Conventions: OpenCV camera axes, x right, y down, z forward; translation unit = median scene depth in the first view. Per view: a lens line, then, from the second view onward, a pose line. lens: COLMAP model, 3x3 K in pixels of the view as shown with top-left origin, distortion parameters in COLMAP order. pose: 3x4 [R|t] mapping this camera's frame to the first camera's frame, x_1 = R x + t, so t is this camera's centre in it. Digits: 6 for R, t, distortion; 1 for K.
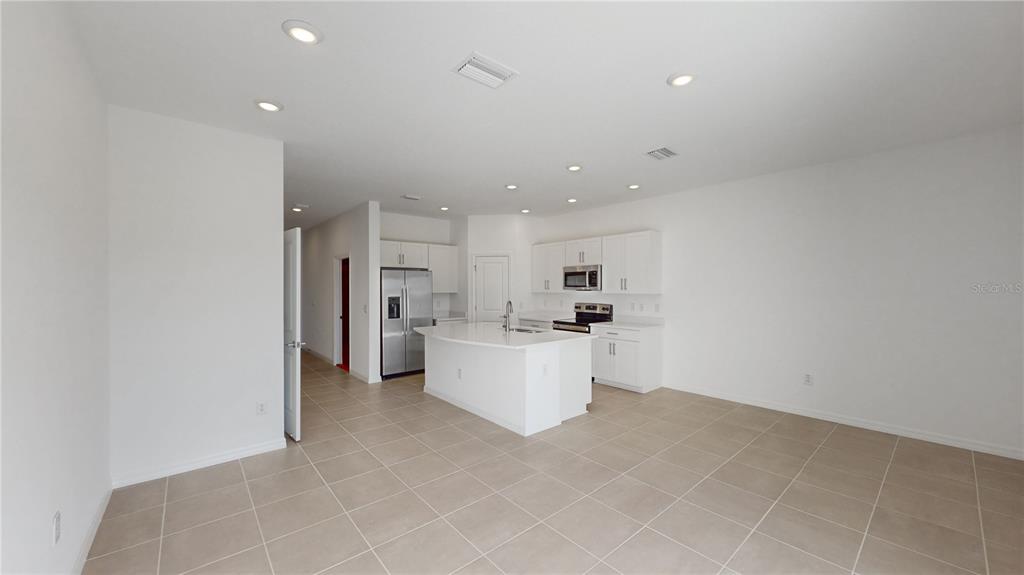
lens RADIAL K [[377.5, 0, 510.2], [0, 377.5, 289.8], [0, 0, 1]] dist [-0.003270, 0.000640]
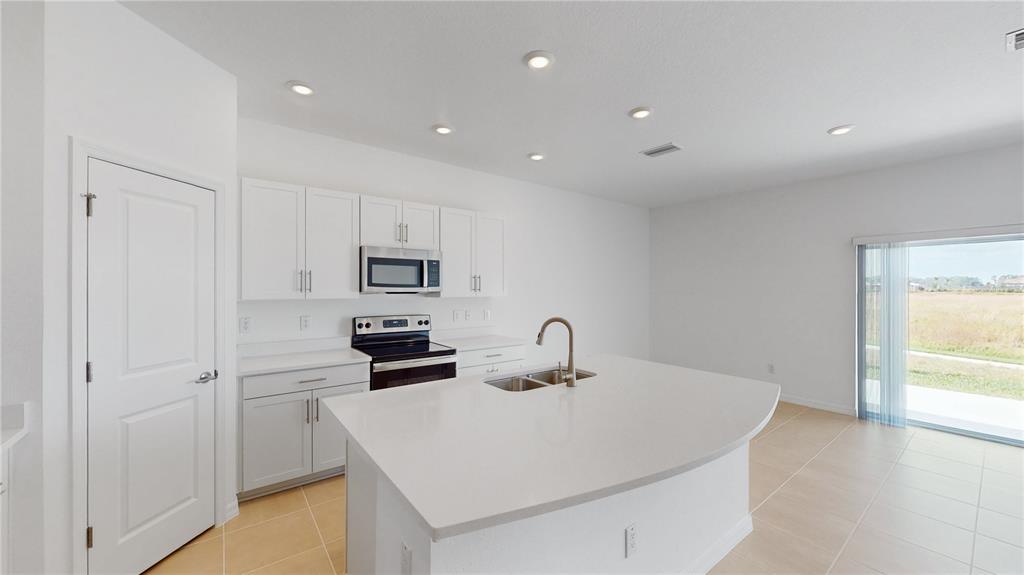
lens RADIAL K [[377.5, 0, 513.9], [0, 377.5, 289.1], [0, 0, 1]] dist [-0.003270, 0.000640]
pose [[0.052769, -0.000827, 0.998606, -0.348342], [0.000952, 0.999999, 0.000778, -0.004474], [-0.998606, 0.000910, 0.052770, 0.794484]]
